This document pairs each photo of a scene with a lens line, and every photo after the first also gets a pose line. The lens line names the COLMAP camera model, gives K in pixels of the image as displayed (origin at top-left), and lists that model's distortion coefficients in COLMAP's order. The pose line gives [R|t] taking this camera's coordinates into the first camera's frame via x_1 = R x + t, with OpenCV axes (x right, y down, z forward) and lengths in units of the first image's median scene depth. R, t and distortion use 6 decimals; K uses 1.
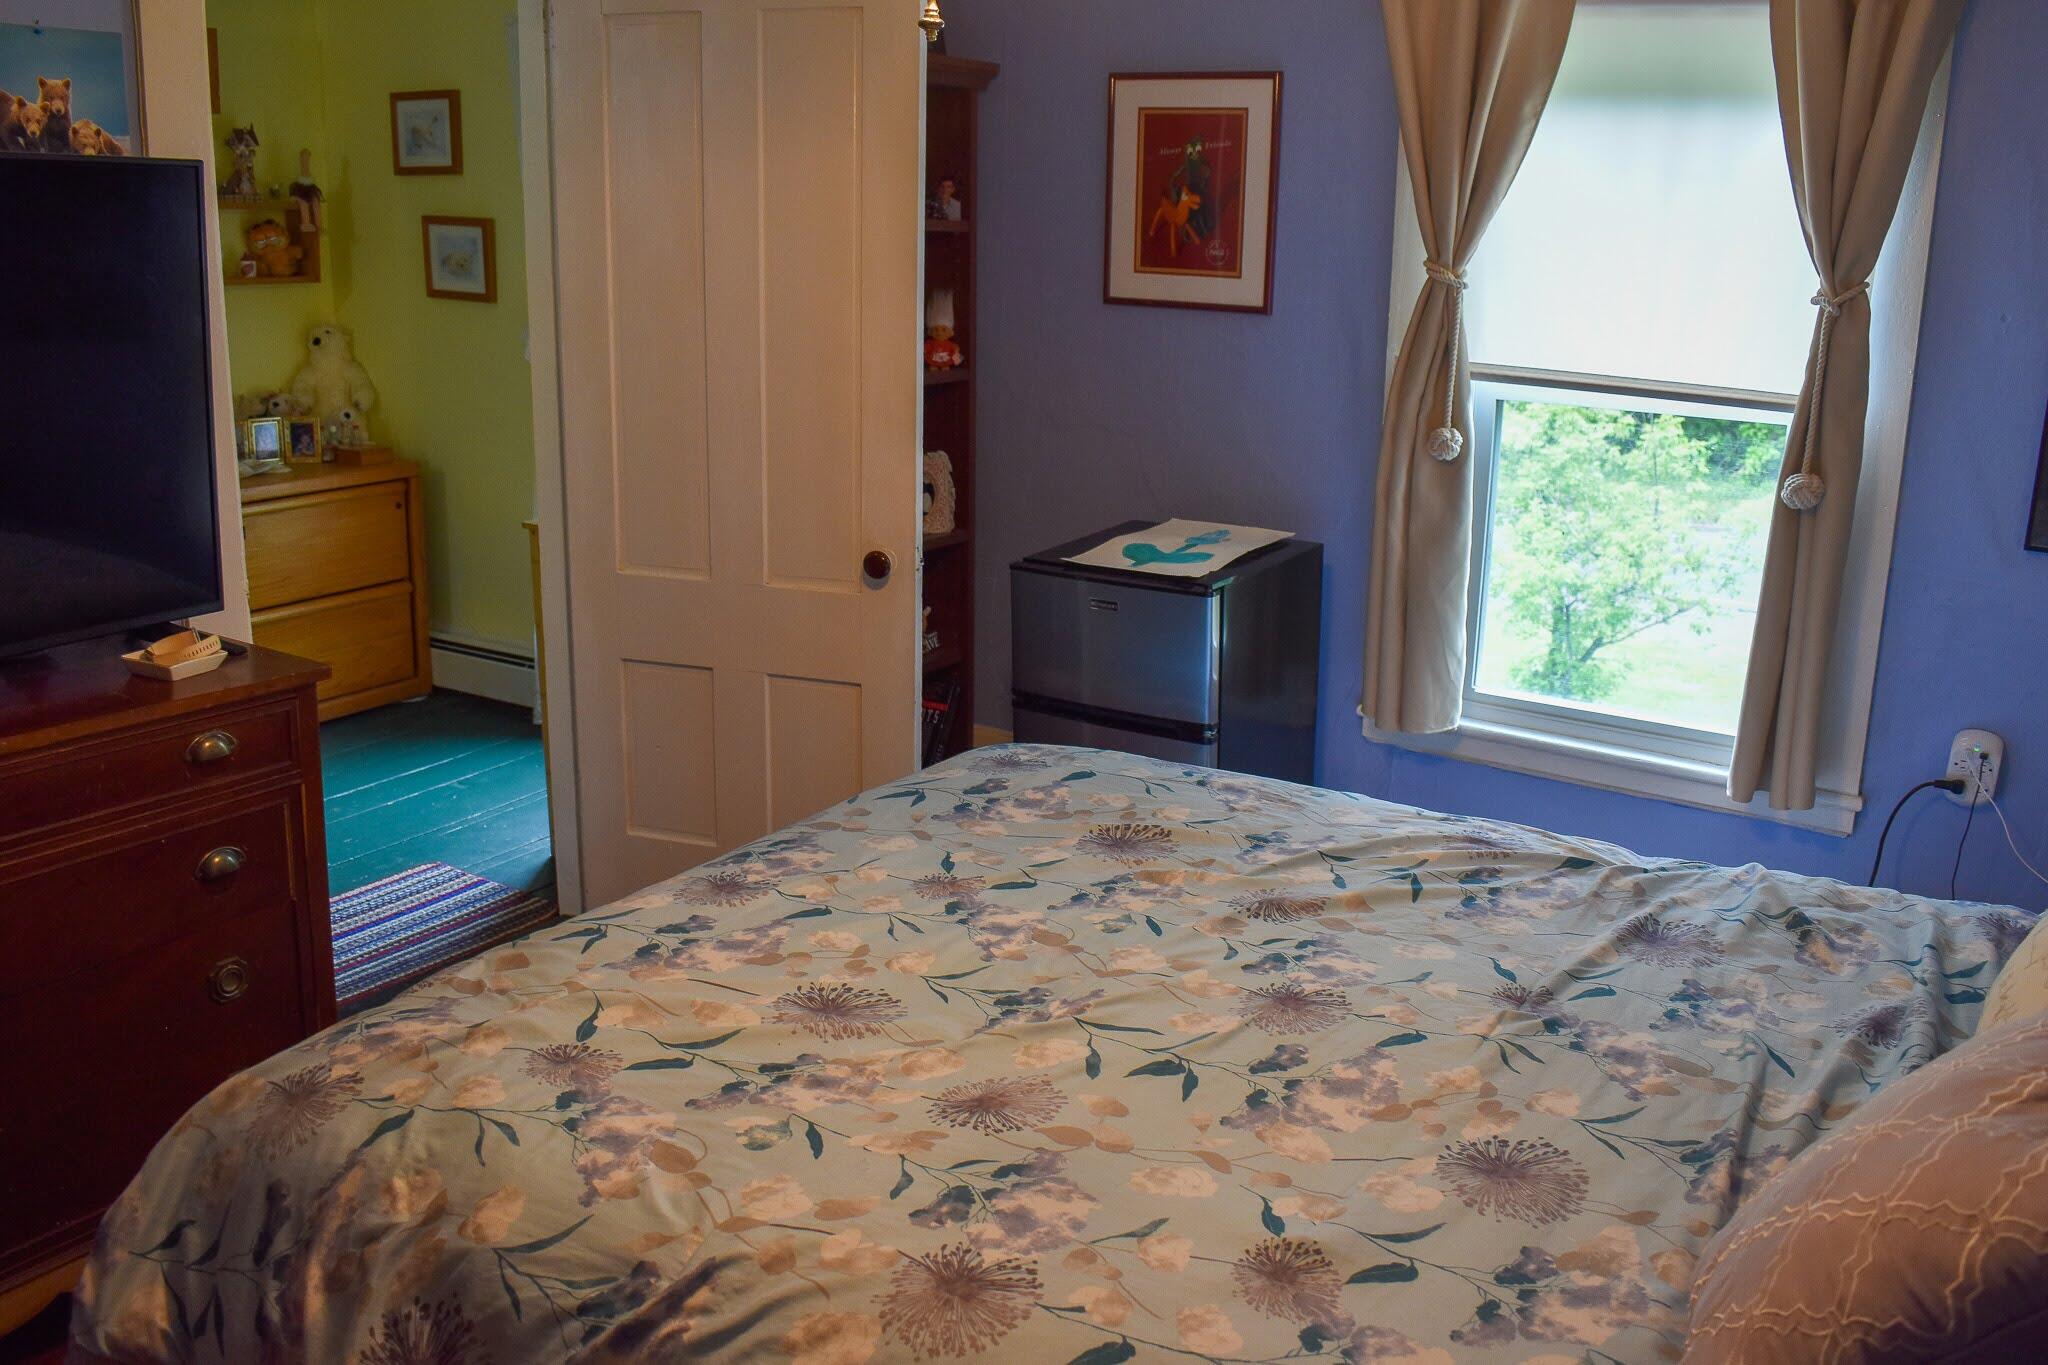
lens RADIAL K [[1820.3, 0, 1033.4], [0, 1820.3, 674.1], [0, 0, 1]] dist [-0.086648, -0.001151]
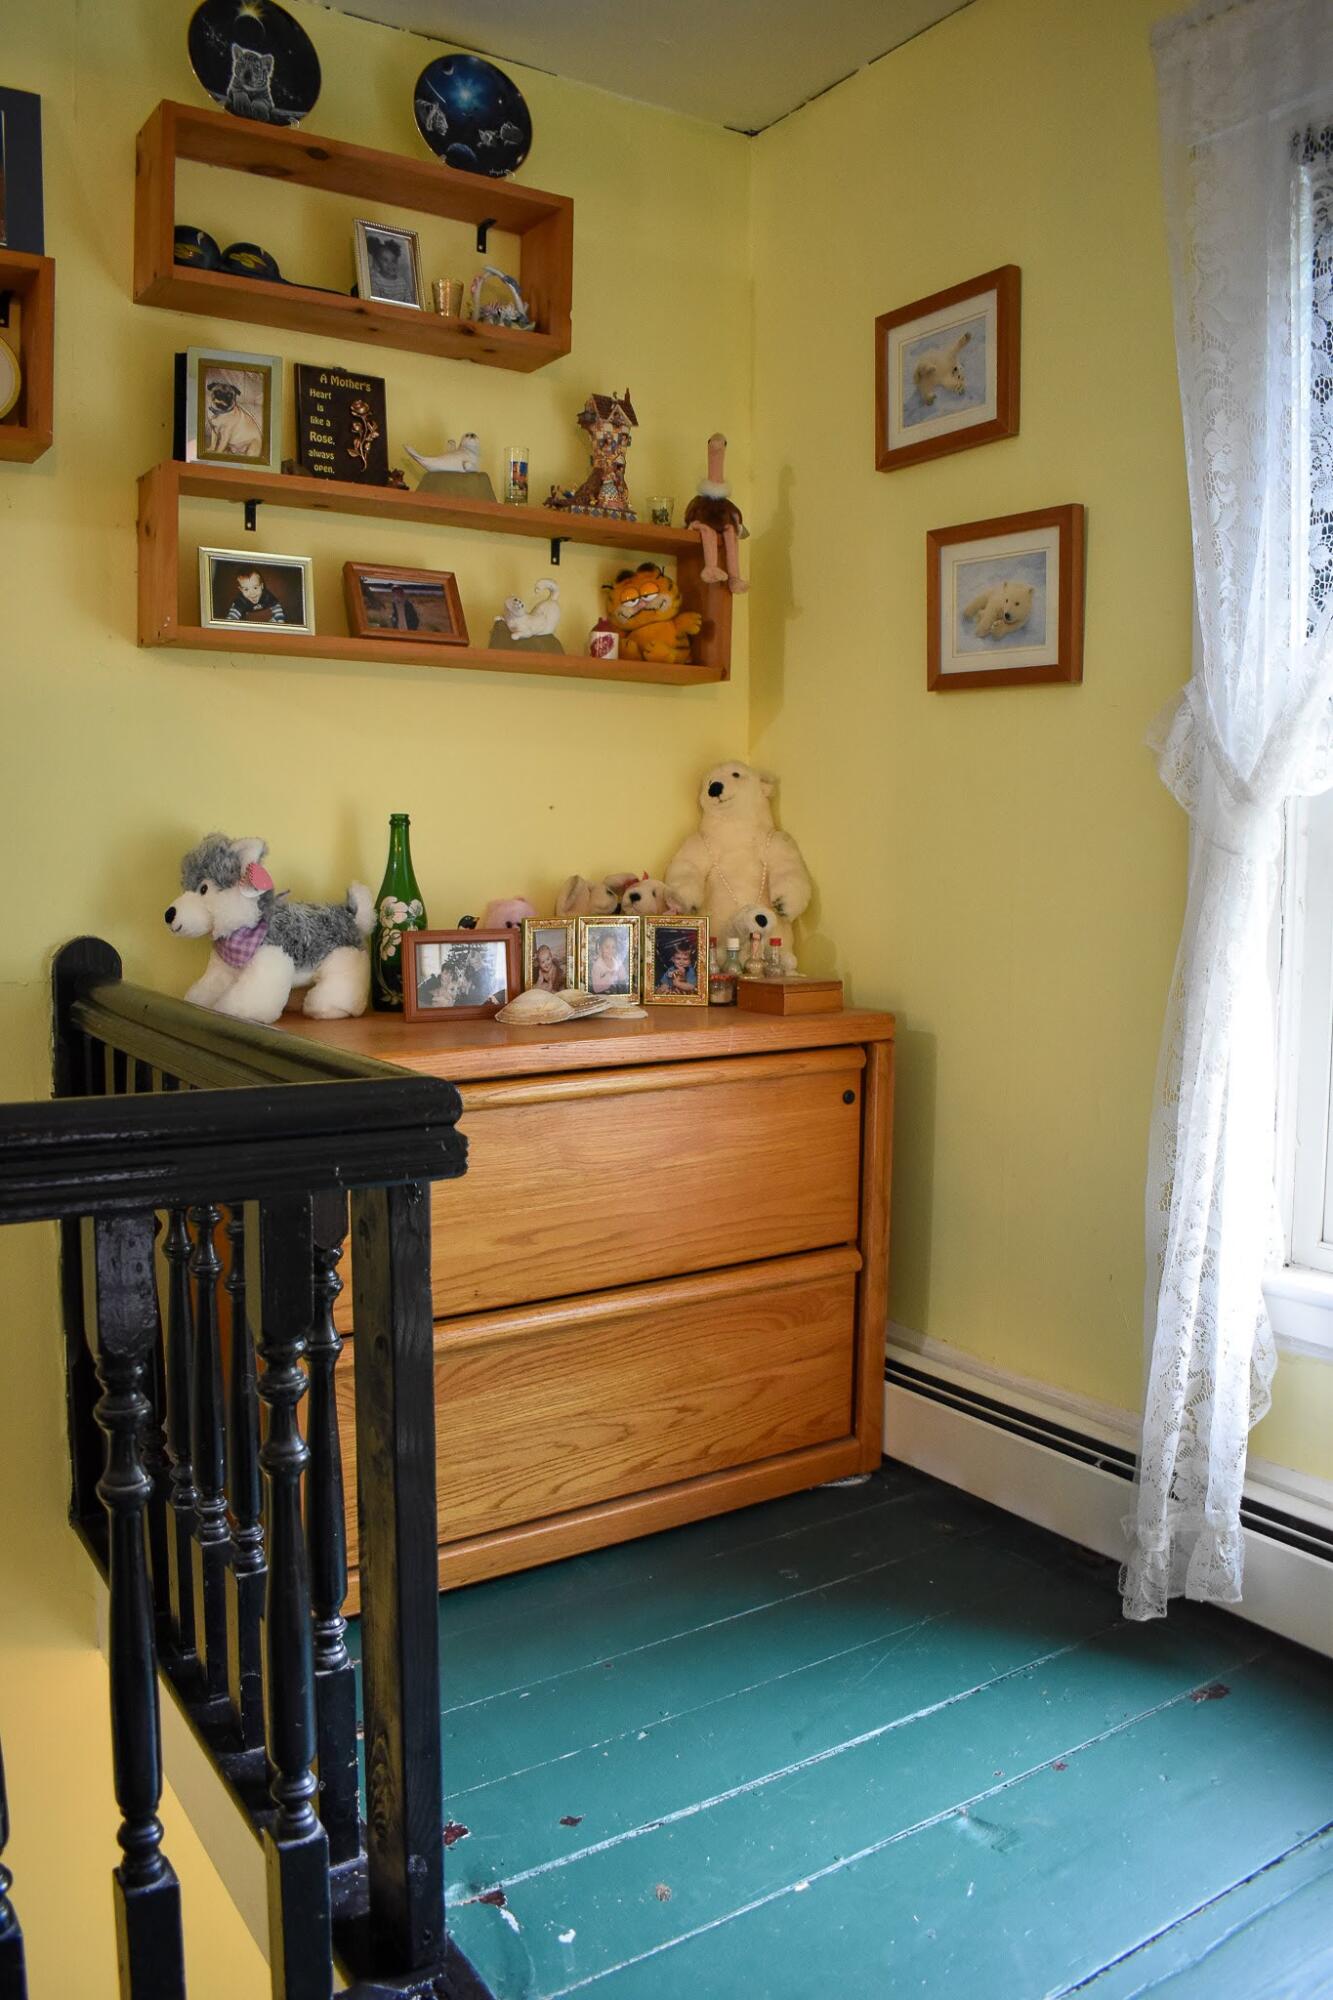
lens RADIAL K [[1611.6, 0, 649.6], [0, 1611.6, 1000.5], [0, 0, 1]] dist [-0.099592, 0.019504]
pose [[0.914023, 0.025390, -0.404866, -0.224094], [-0.087772, 0.986776, -0.136271, -0.054624], [0.396052, 0.160091, 0.904164, 0.572725]]
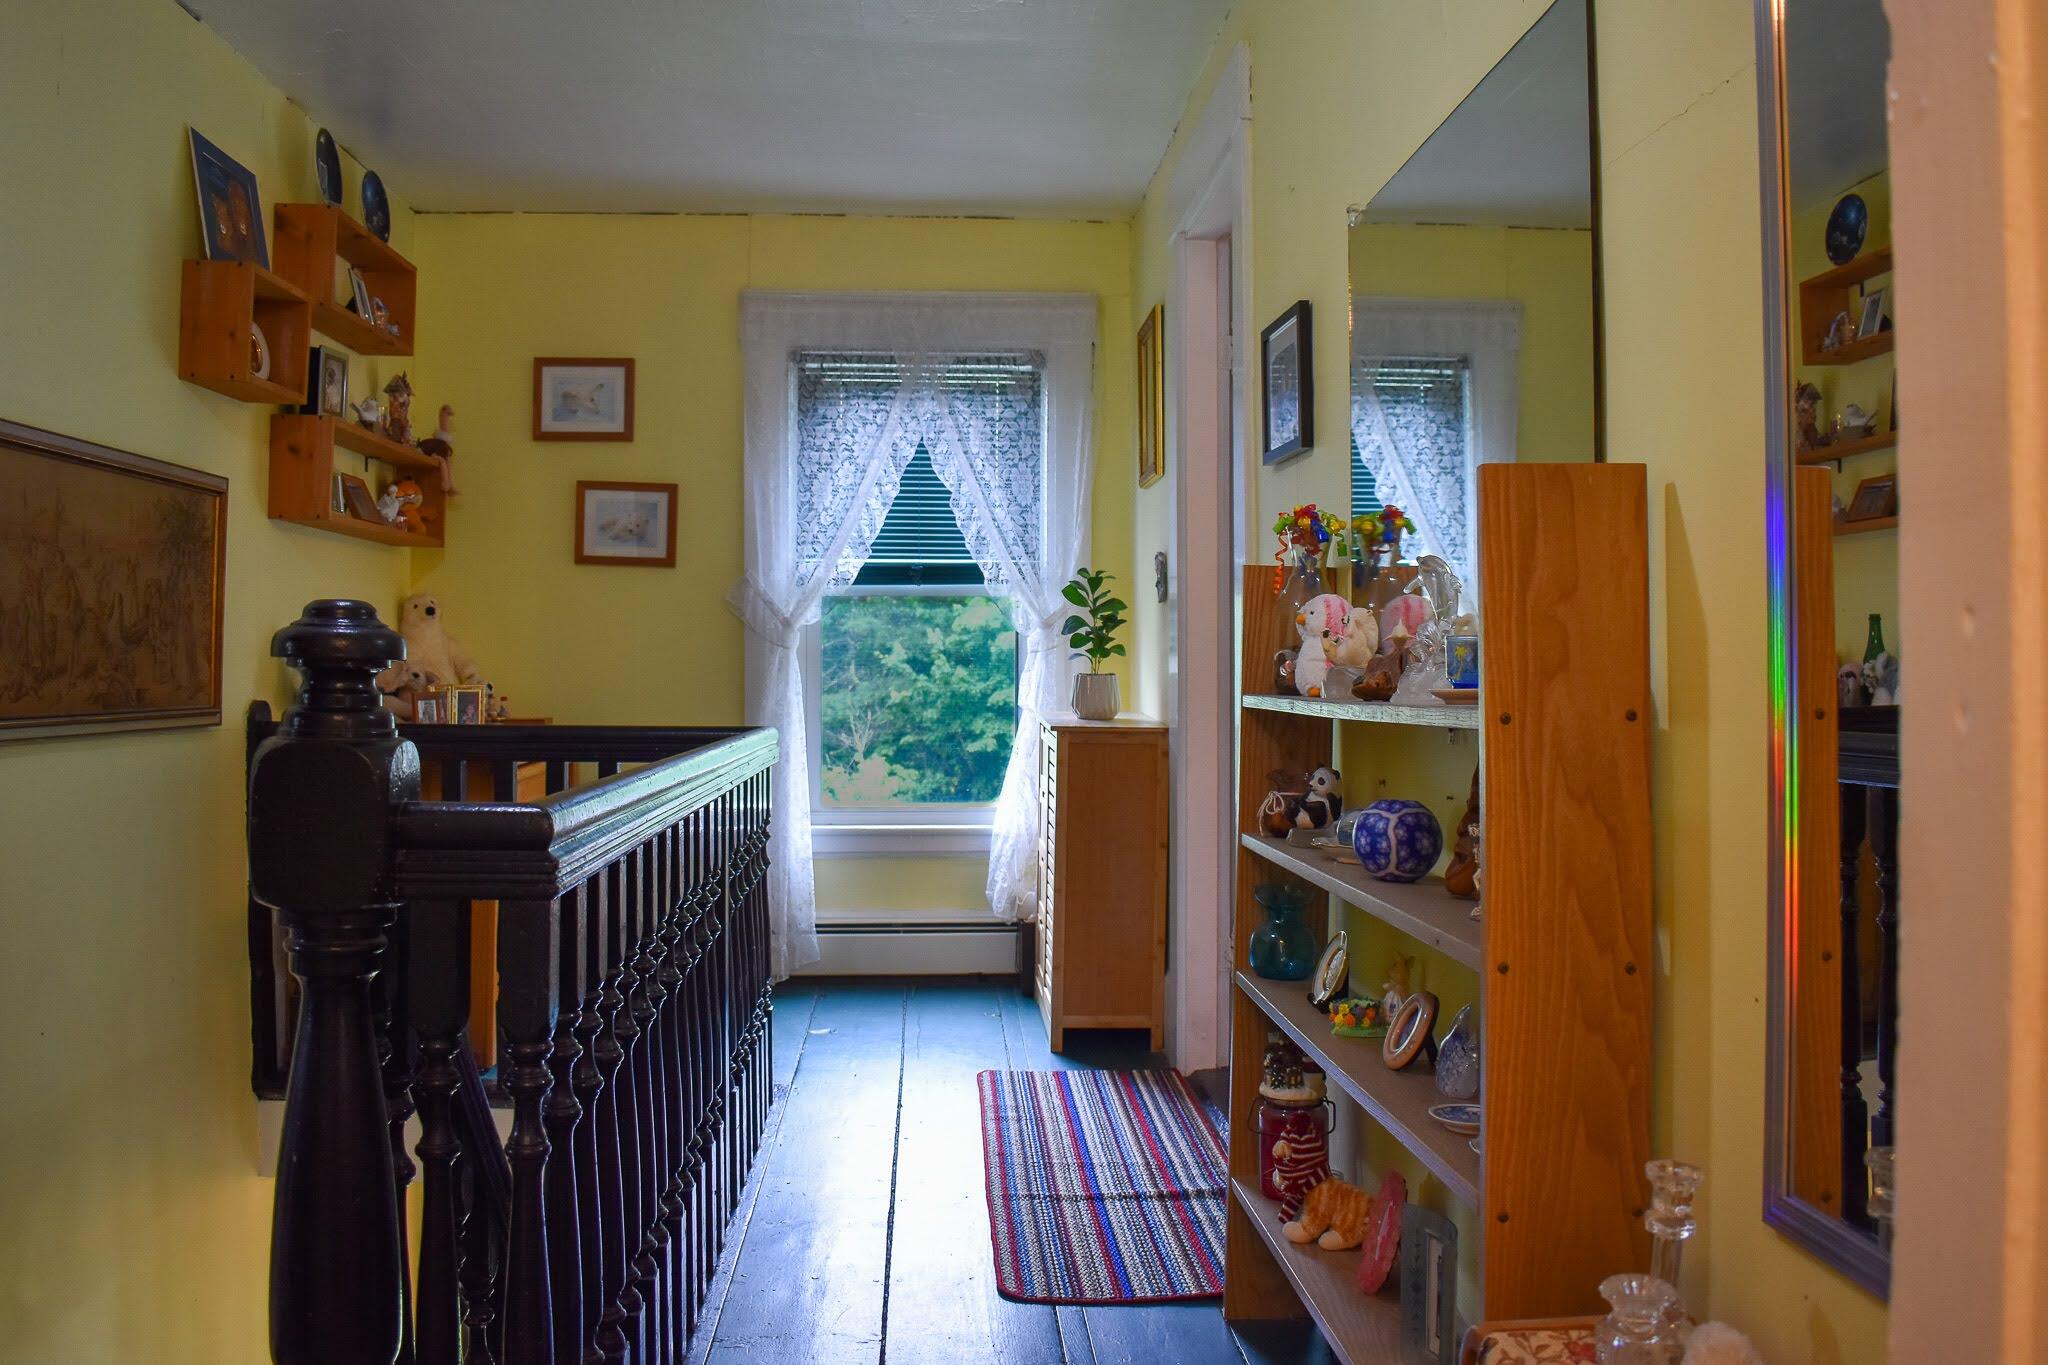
lens RADIAL K [[1650.3, 0, 1021.0], [0, 1650.3, 674.6], [0, 0, 1]] dist [-0.099592, 0.019504]
pose [[0.797873, -0.014066, 0.602662, -0.677467], [0.160962, 0.968402, -0.190497, 0.052617], [-0.580940, 0.248998, 0.774925, 0.197544]]
